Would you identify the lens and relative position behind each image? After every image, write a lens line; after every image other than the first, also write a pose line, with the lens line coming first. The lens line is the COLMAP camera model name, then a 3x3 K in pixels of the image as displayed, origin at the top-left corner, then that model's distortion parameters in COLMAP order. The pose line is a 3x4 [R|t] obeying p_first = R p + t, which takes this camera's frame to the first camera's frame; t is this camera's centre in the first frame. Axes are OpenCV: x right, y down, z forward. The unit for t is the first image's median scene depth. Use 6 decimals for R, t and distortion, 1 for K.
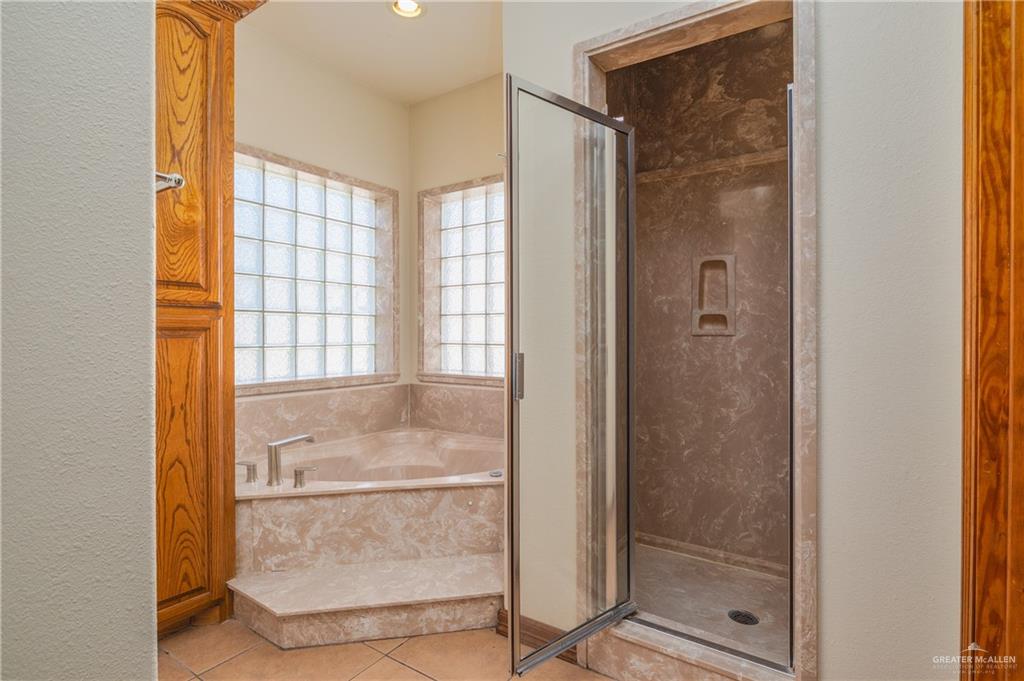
lens RADIAL K [[517.5, 0, 511.6], [0, 517.5, 336.0], [0, 0, 1]] dist [-0.005801, -0.001329]
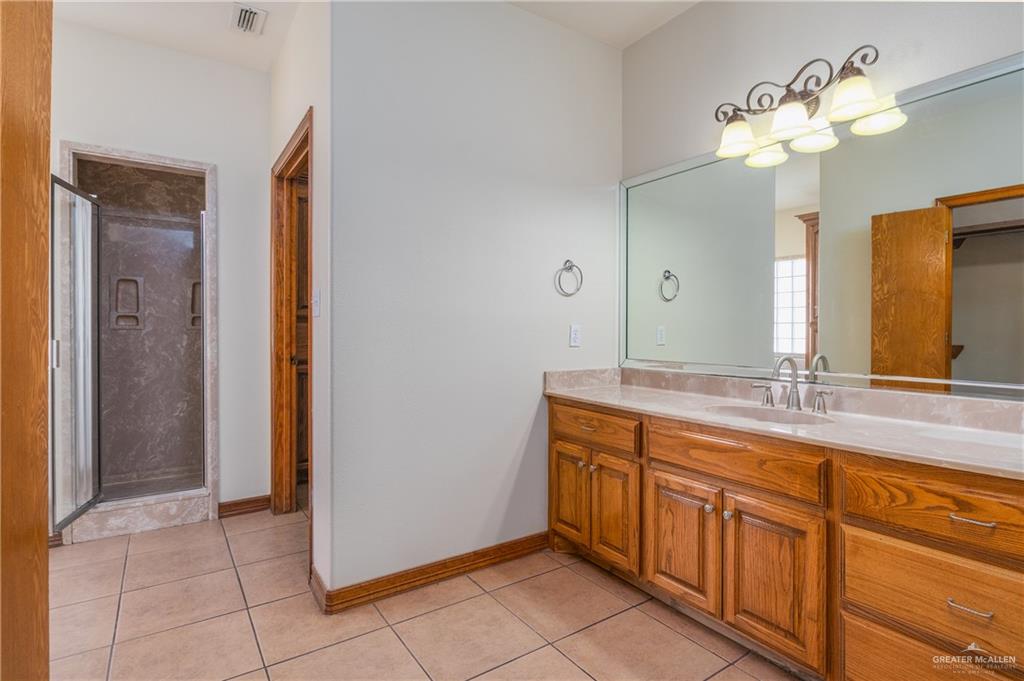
lens RADIAL K [[517.5, 0, 513.4], [0, 517.5, 333.8], [0, 0, 1]] dist [-0.005801, -0.001329]
pose [[0.381784, -0.007278, 0.924223, -0.572770], [0.000952, 0.999972, 0.007481, 0.001307], [-0.924251, -0.001977, 0.381780, -0.609071]]
